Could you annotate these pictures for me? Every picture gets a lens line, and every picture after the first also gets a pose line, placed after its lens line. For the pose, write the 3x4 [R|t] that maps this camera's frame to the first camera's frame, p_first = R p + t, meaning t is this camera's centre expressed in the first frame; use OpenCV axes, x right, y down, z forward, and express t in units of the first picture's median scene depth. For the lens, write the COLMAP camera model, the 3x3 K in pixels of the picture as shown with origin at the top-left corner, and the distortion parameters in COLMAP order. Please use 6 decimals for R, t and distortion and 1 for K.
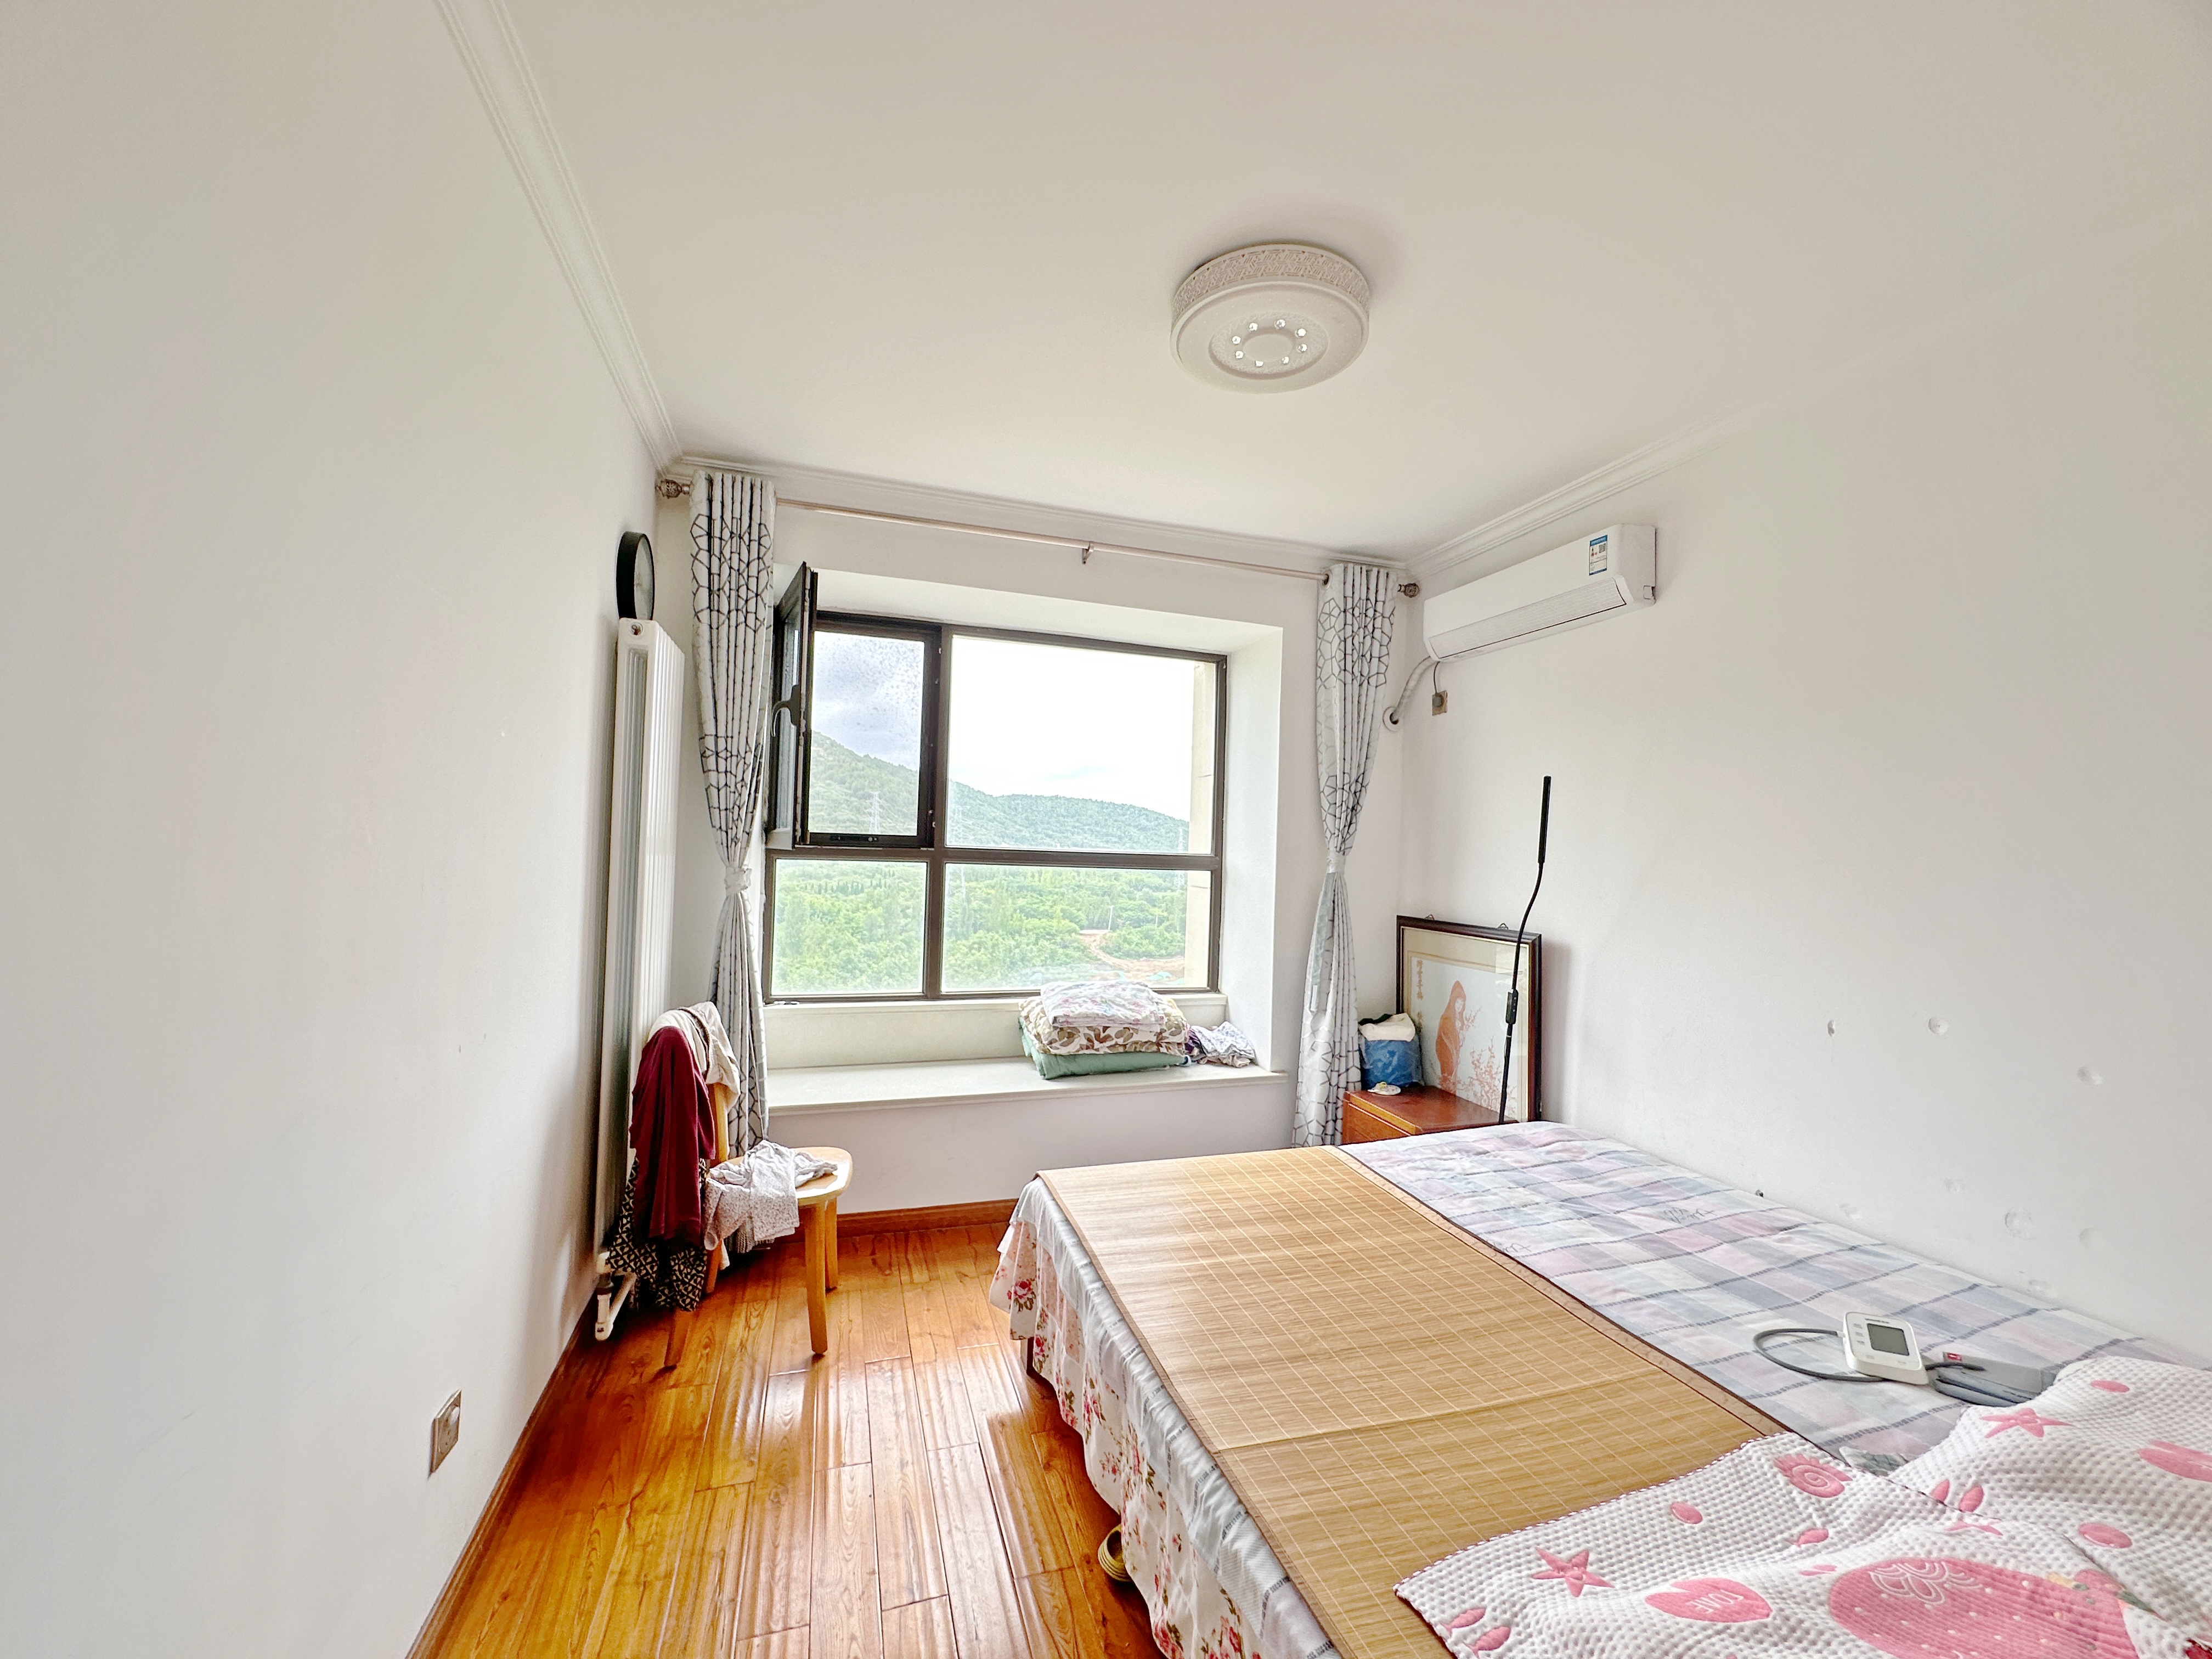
lens RADIAL K [[882.5, 0, 1119.7], [0, 882.5, 841.3], [0, 0, 1]] dist [-0.001146, 0.000263]
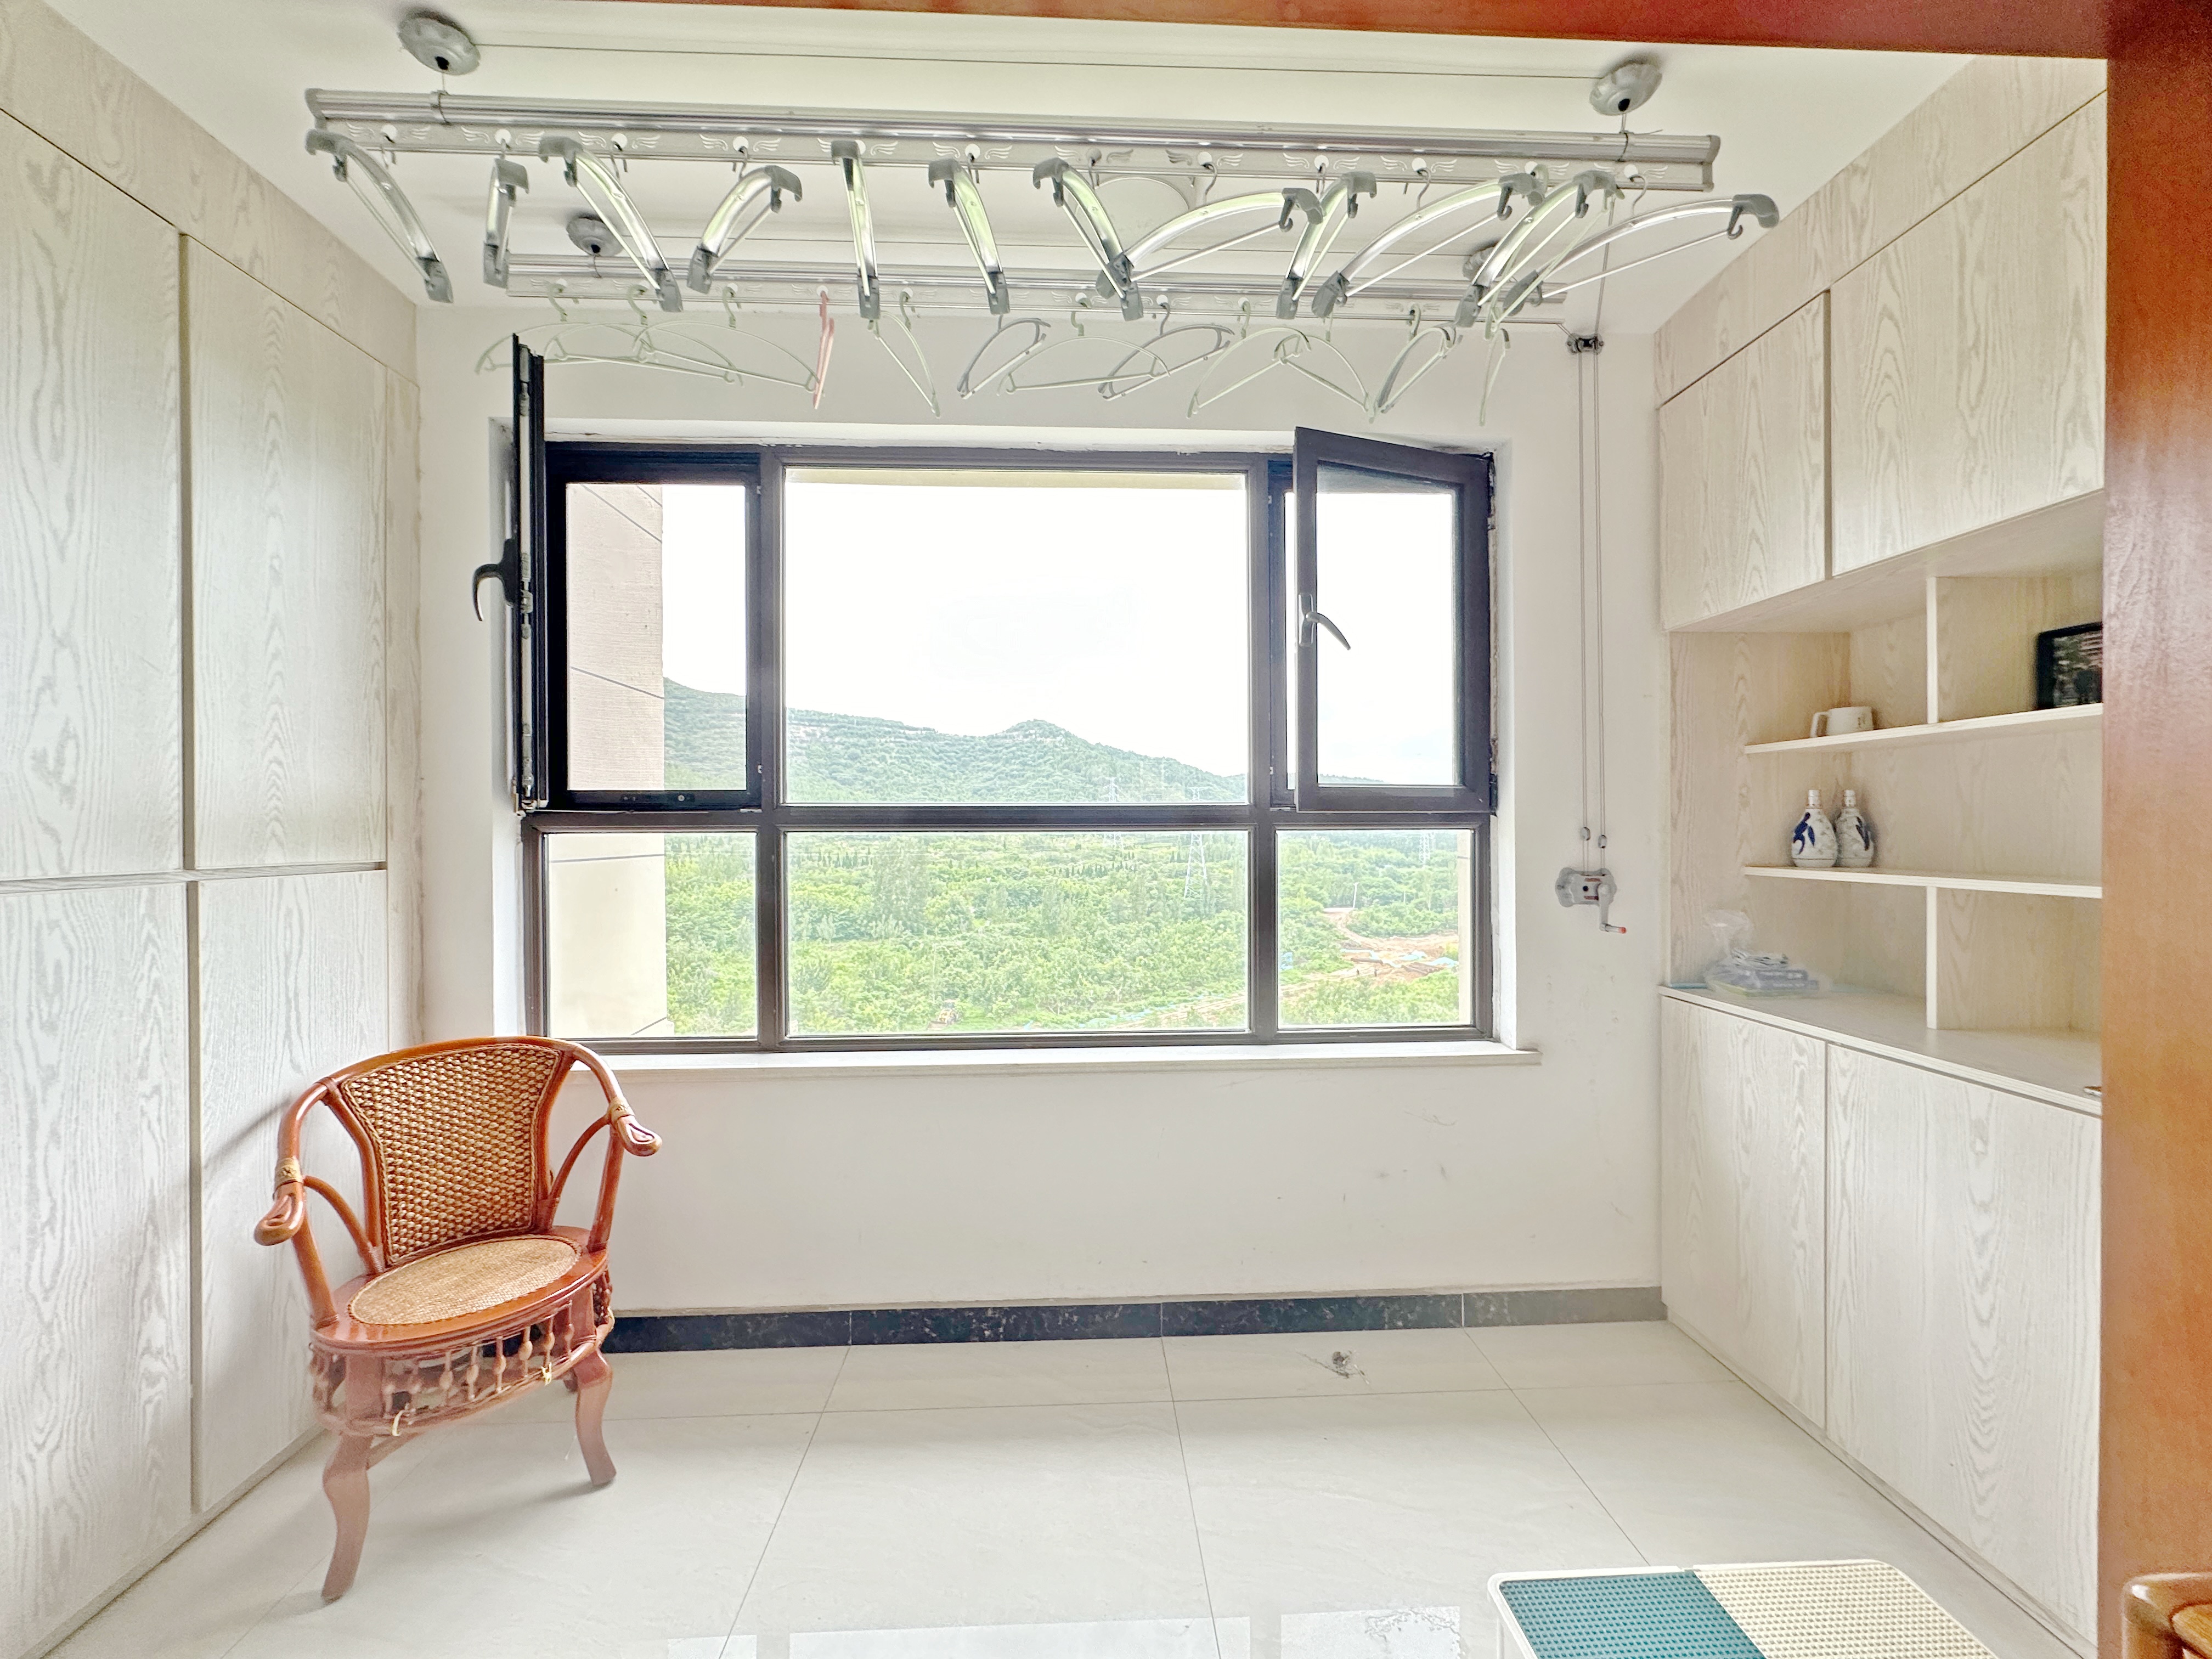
lens RADIAL K [[882.5, 0, 1091.5], [0, 882.5, 836.5], [0, 0, 1]] dist [-0.001146, 0.000263]
pose [[0.956790, -0.035267, -0.288634, 0.193663], [0.040197, 0.999129, 0.011168, 0.030417], [0.287988, -0.022288, 0.957375, 0.461520]]
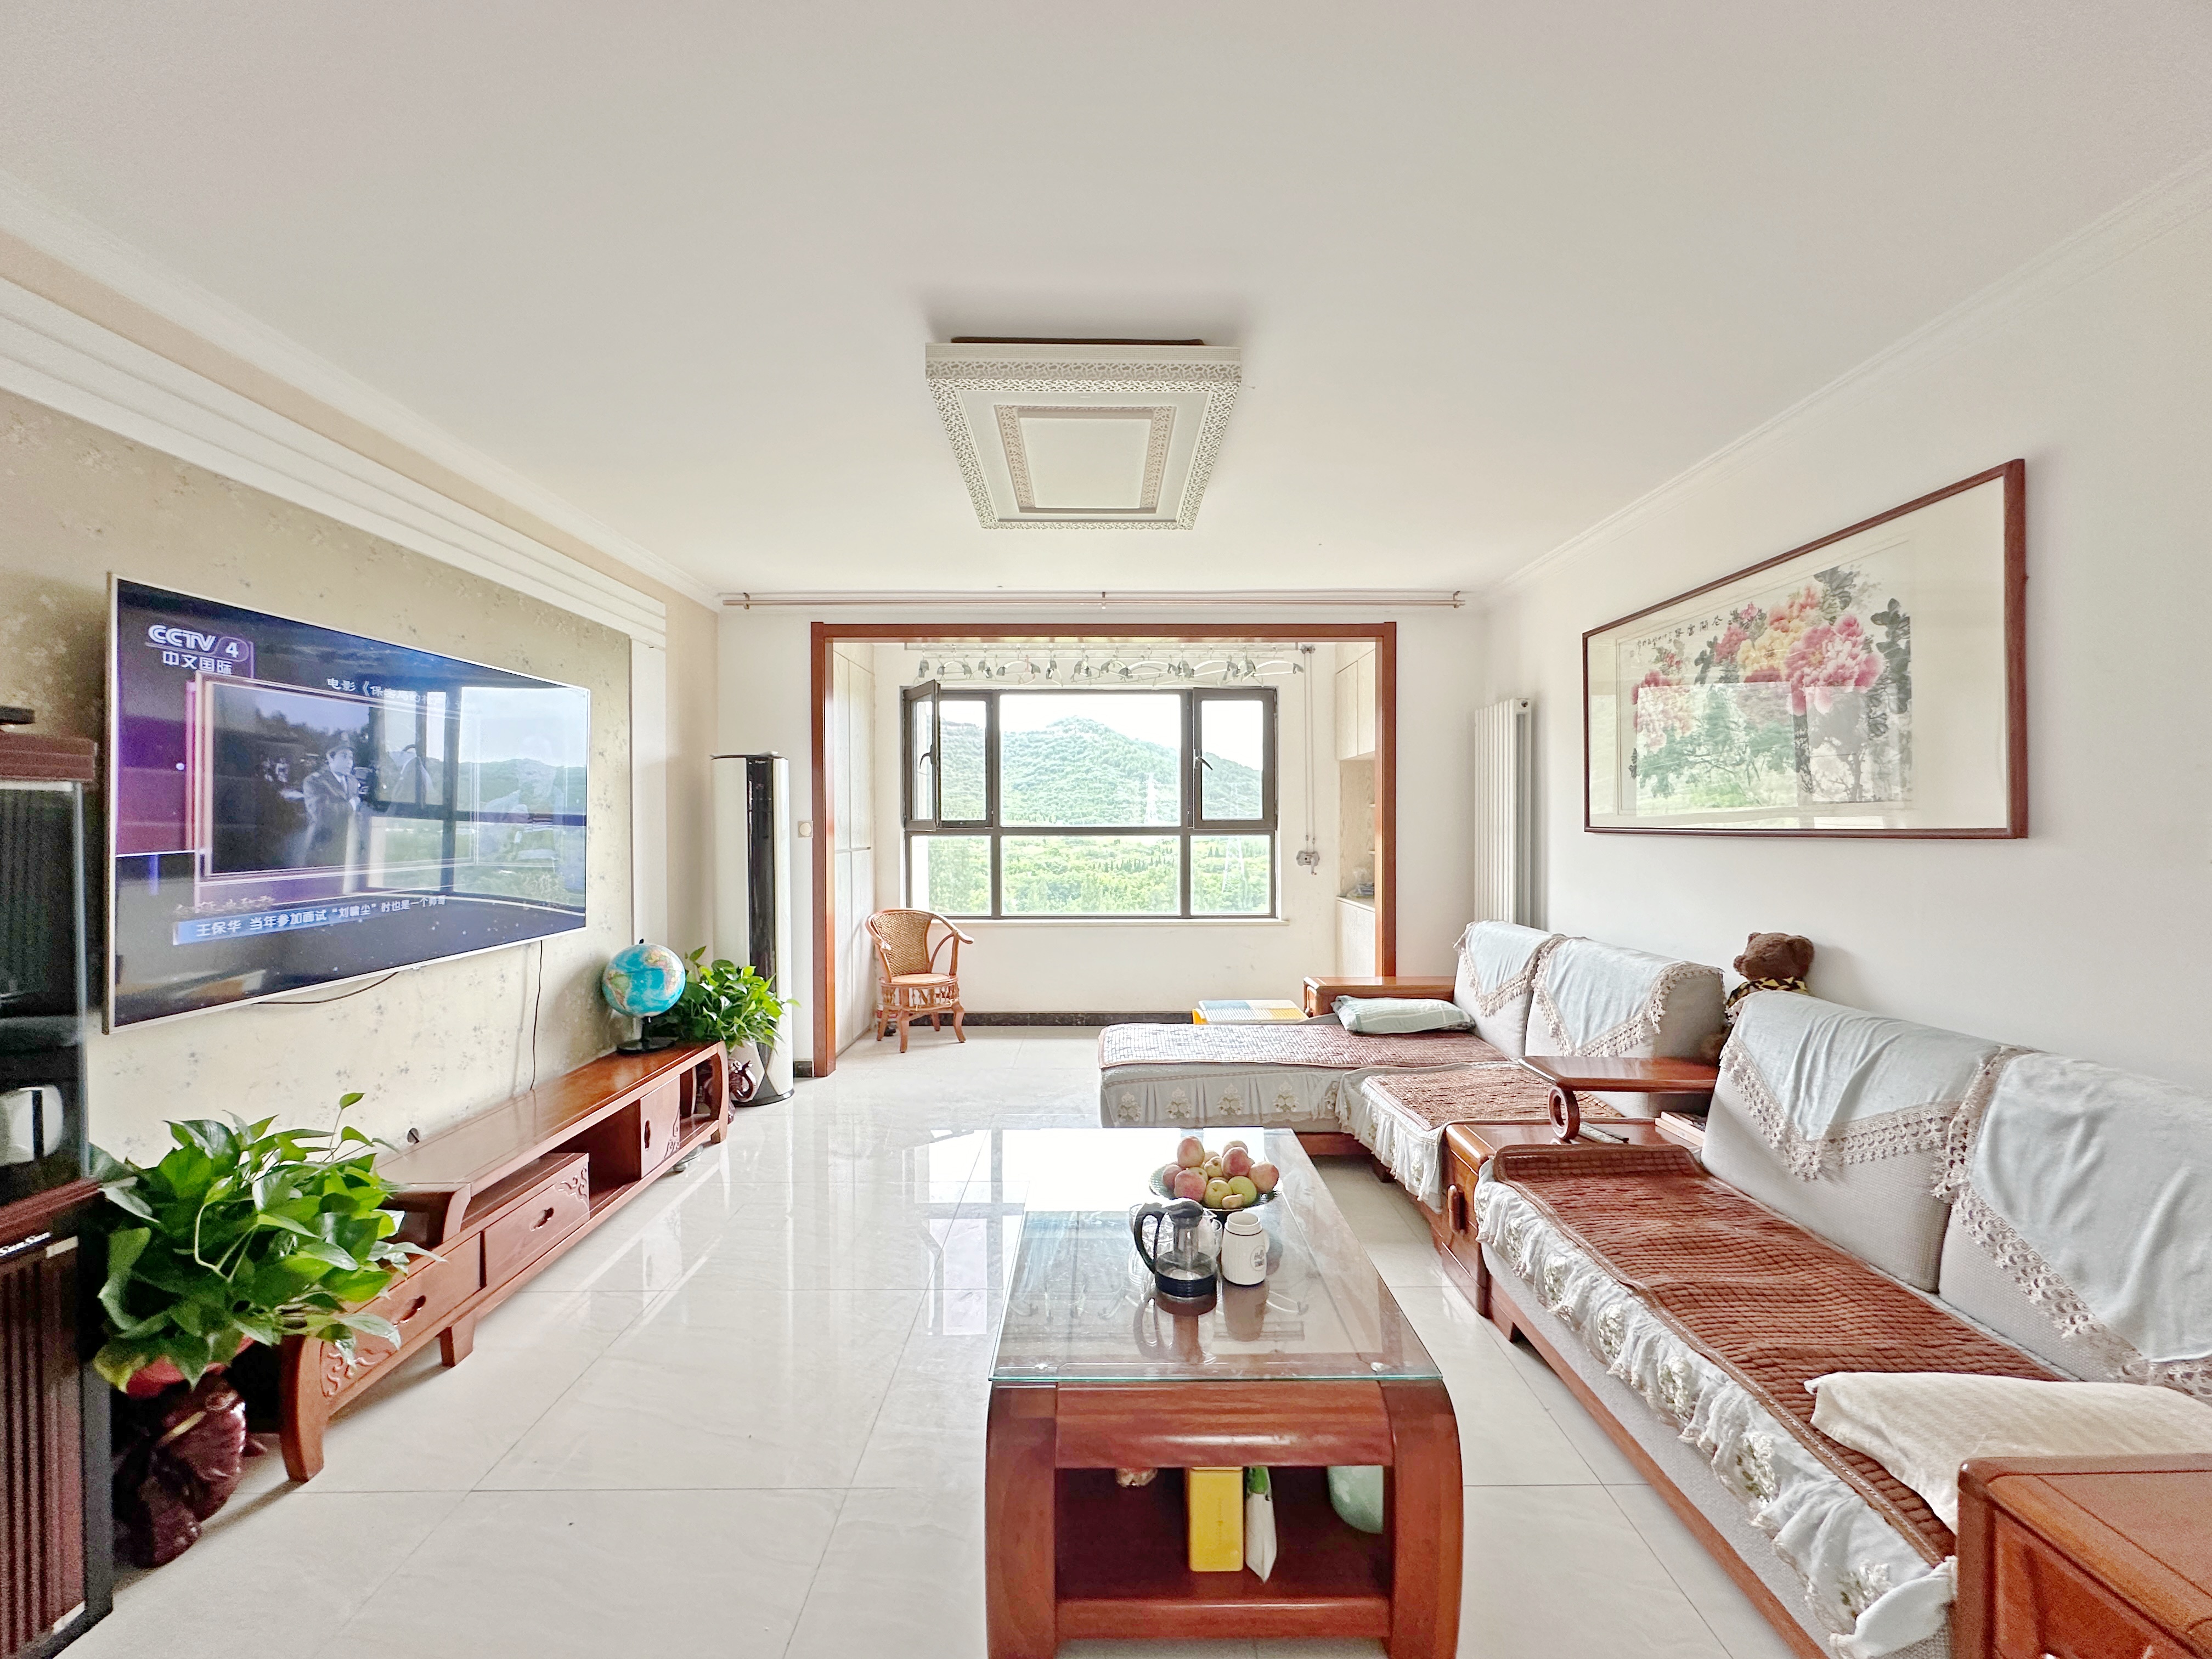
lens RADIAL K [[882.5, 0, 1114.3], [0, 882.5, 828.5], [0, 0, 1]] dist [-0.001146, 0.000263]
pose [[0.951395, -0.034072, -0.306081, 0.521060], [0.038276, 0.999237, 0.007740, 0.005608], [0.305584, -0.019079, 0.951974, -0.529711]]
